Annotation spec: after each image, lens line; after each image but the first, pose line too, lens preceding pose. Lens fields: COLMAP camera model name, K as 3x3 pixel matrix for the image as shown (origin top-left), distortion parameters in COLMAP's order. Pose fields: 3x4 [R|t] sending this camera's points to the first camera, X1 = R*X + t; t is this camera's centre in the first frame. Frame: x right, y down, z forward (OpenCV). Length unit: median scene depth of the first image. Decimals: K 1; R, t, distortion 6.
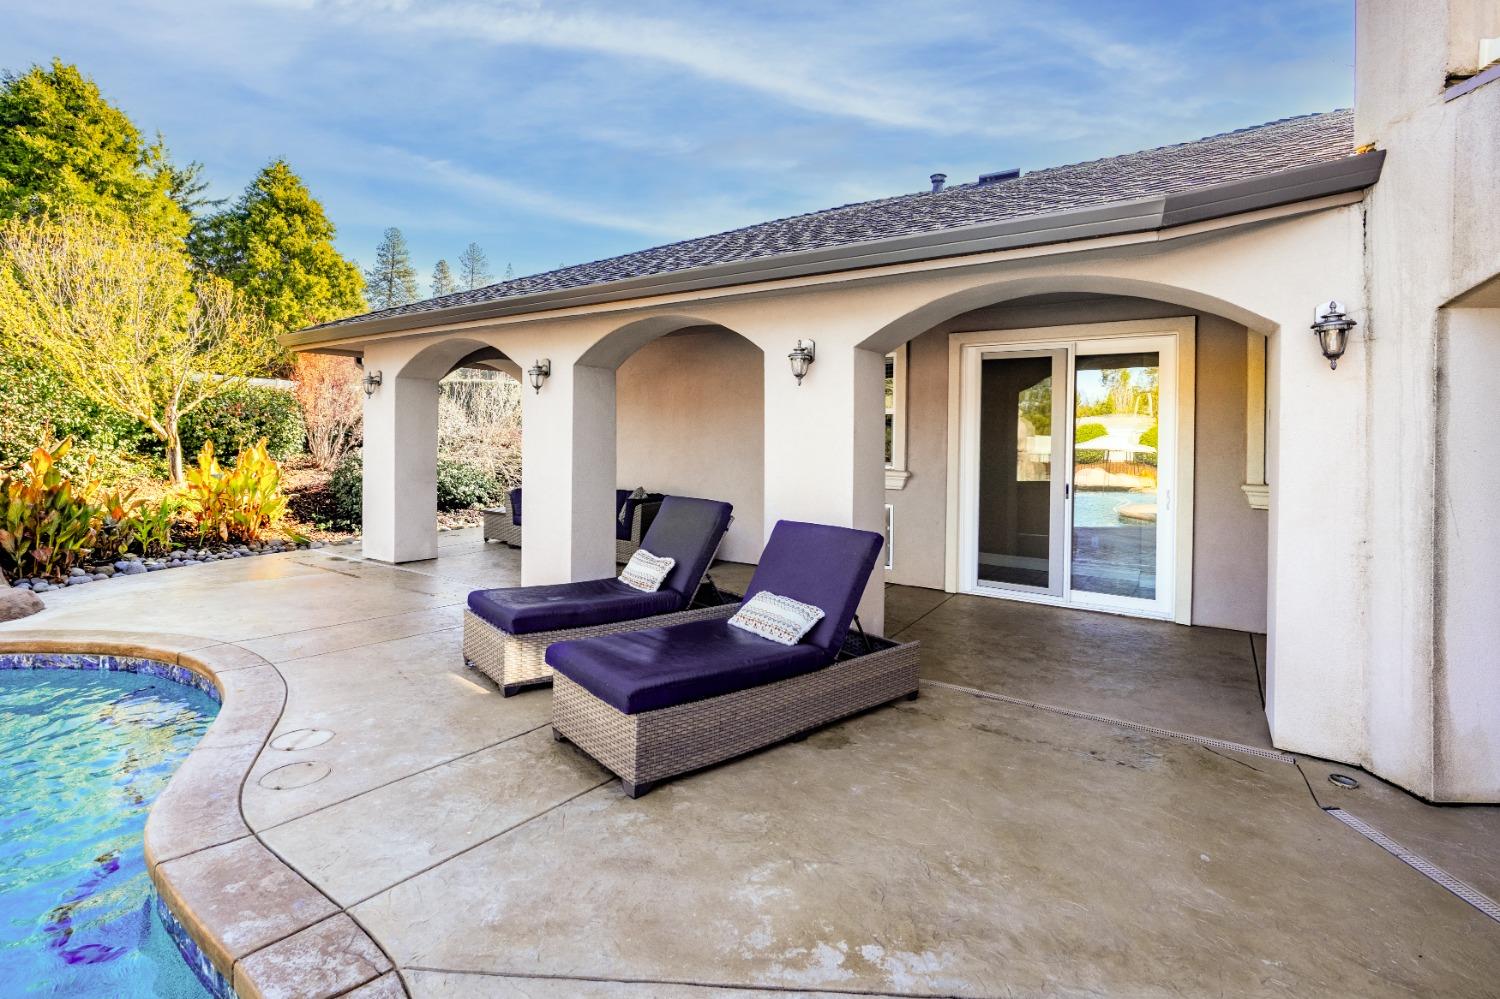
lens RADIAL K [[688.0, 0, 754.2], [0, 688.0, 446.9], [0, 0, 1]] dist [0.003015, 0.000940]
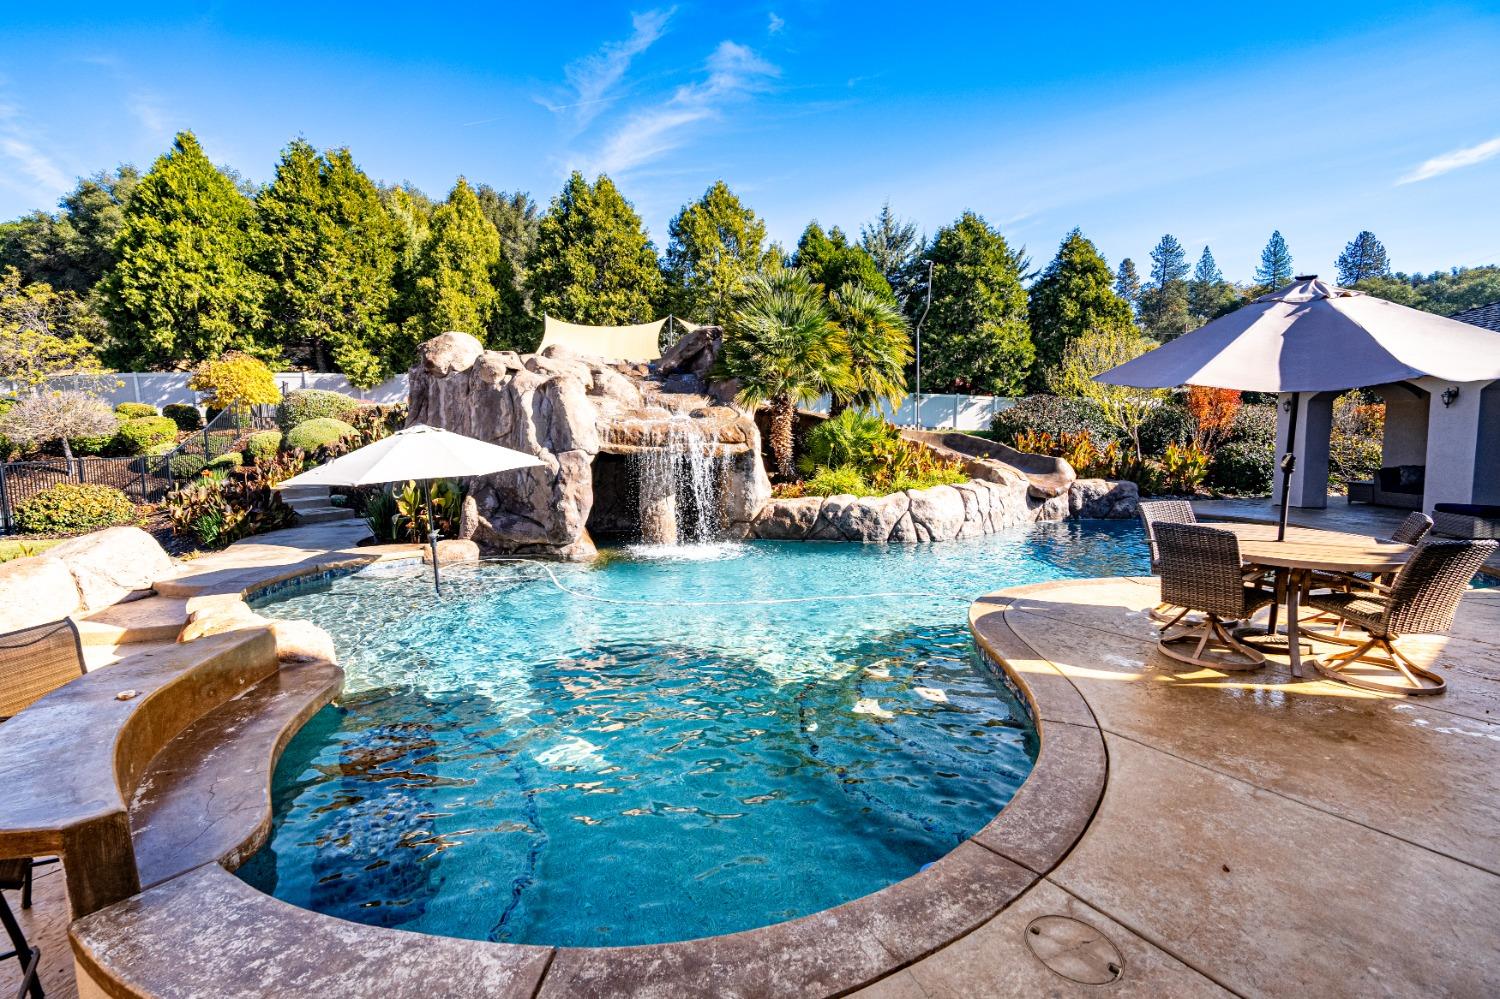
lens RADIAL K [[682.3, 0, 755.4], [0, 682.3, 505.7], [0, 0, 1]] dist [-0.000980, 0.000722]
pose [[0.629452, 0.050462, -0.775399, -0.056490], [0.018293, 0.996650, 0.079711, -0.002259], [0.776824, -0.064358, 0.626421, -1.218163]]
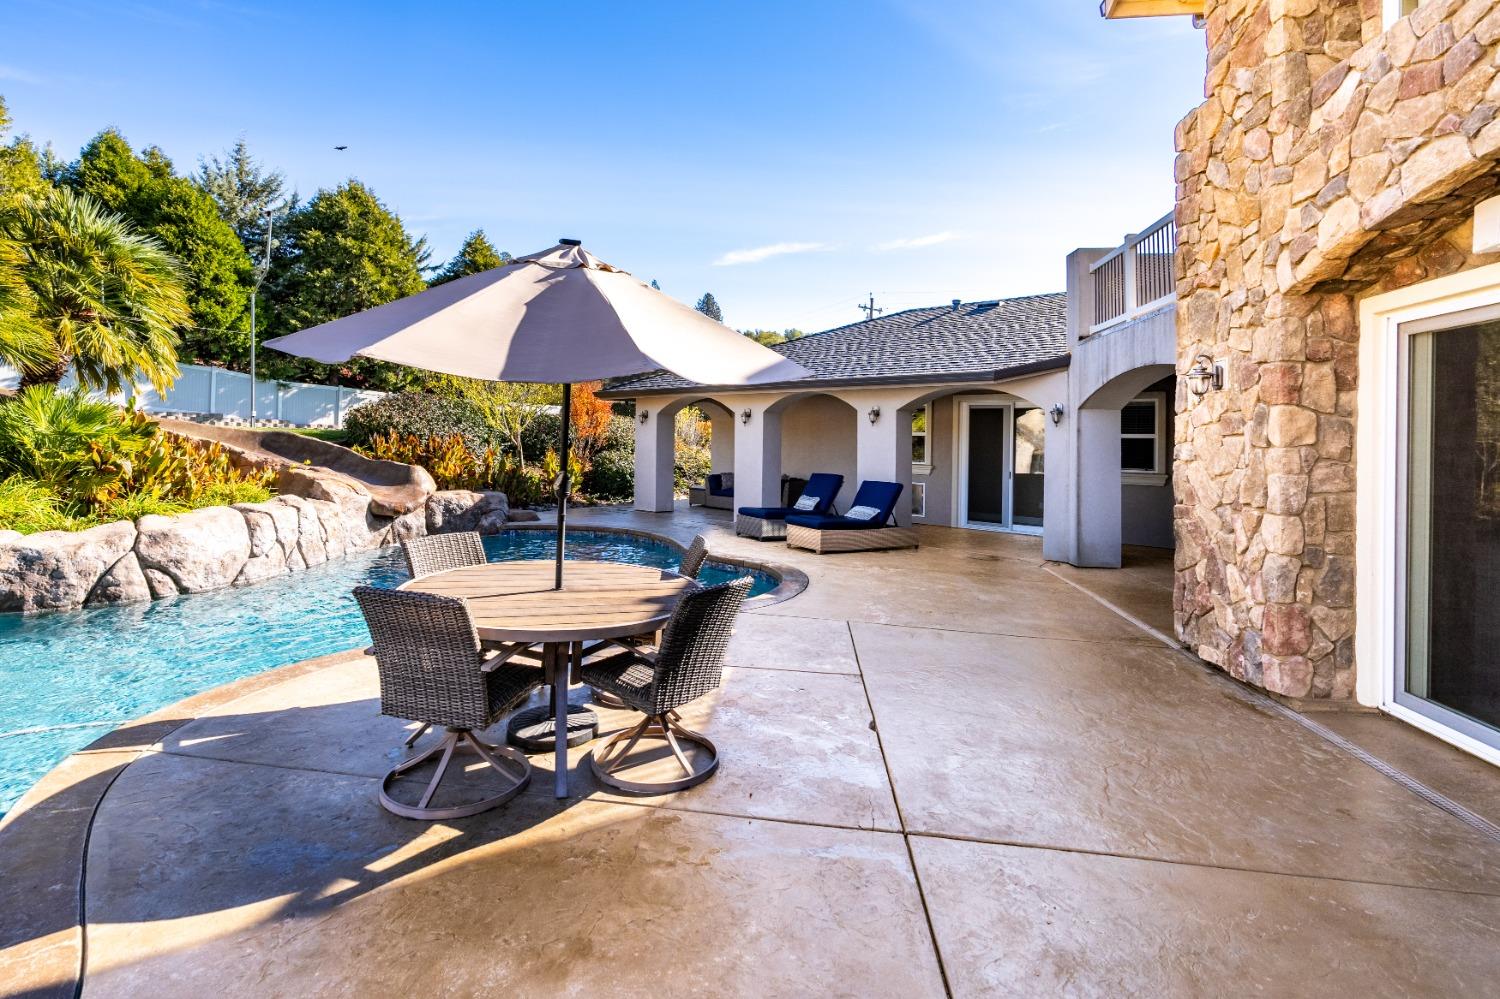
lens RADIAL K [[688.0, 0, 754.2], [0, 688.0, 446.9], [0, 0, 1]] dist [0.003015, 0.000940]
pose [[0.994196, 0.001149, -0.107577, -0.053384], [-0.001565, 0.999992, -0.003790, -0.006782], [0.107571, 0.003936, 0.994190, -0.877510]]
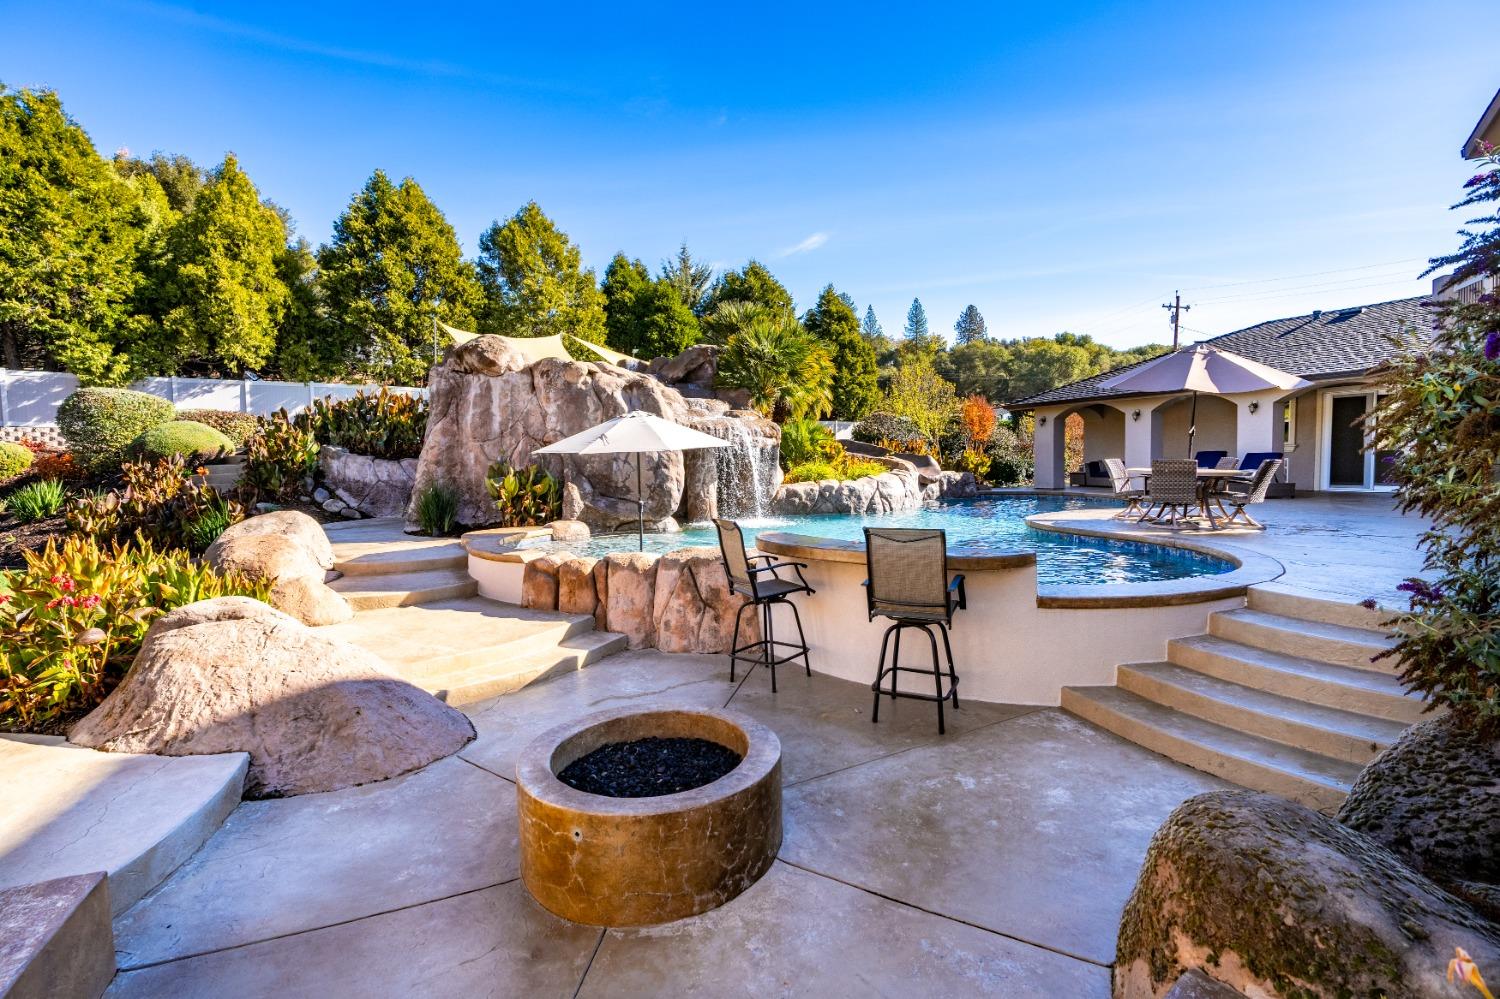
lens RADIAL K [[682.8, 0, 750.1], [0, 682.8, 521.9], [0, 0, 1]] dist [-0.002149, 0.001601]
pose [[0.895945, 0.002211, -0.444160, -0.432387], [0.033294, 0.996840, 0.072122, 0.069850], [0.442915, -0.079405, 0.893040, -2.009572]]
